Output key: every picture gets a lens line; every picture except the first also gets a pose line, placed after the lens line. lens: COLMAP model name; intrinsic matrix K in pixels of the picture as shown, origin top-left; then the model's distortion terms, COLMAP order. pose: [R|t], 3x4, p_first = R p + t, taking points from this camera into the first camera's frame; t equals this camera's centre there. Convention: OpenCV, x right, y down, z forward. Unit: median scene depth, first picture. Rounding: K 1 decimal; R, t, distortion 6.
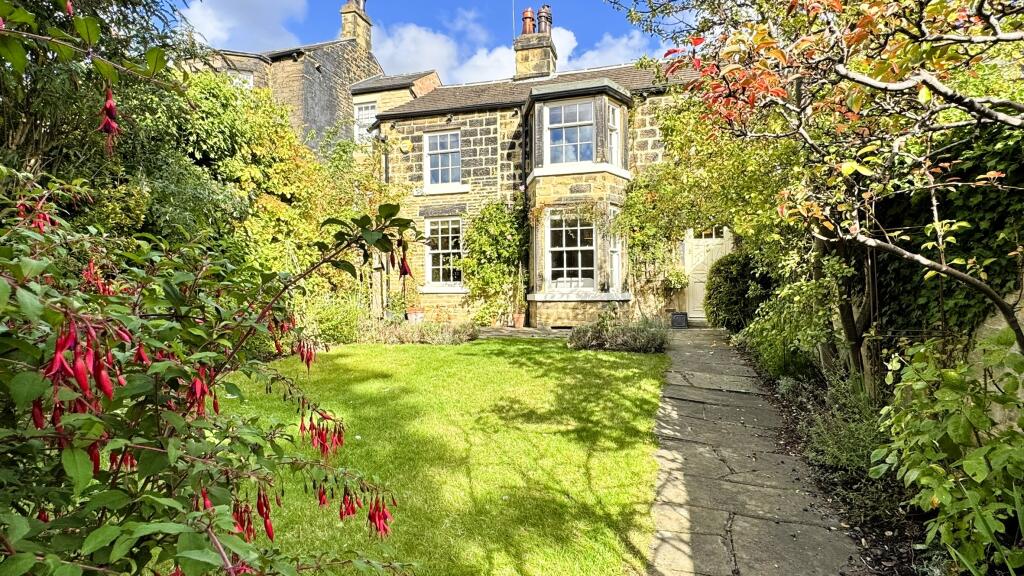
lens RADIAL K [[572.7, 0, 512.0], [0, 572.7, 288.0], [0, 0, 1]] dist [0.000263, 0.001695]
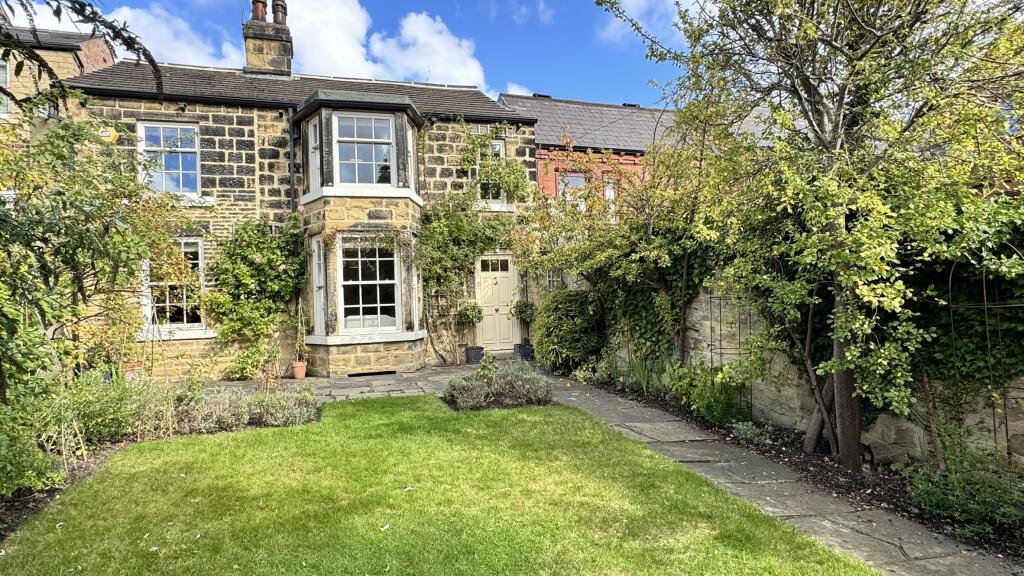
lens RADIAL K [[572.7, 0, 512.0], [0, 572.7, 288.0], [0, 0, 1]] dist [0.000263, 0.001695]
pose [[0.822106, -0.008563, 0.569270, -0.190473], [0.025764, 0.999422, -0.022174, -0.031615], [-0.568751, 0.032896, 0.821851, 0.144646]]
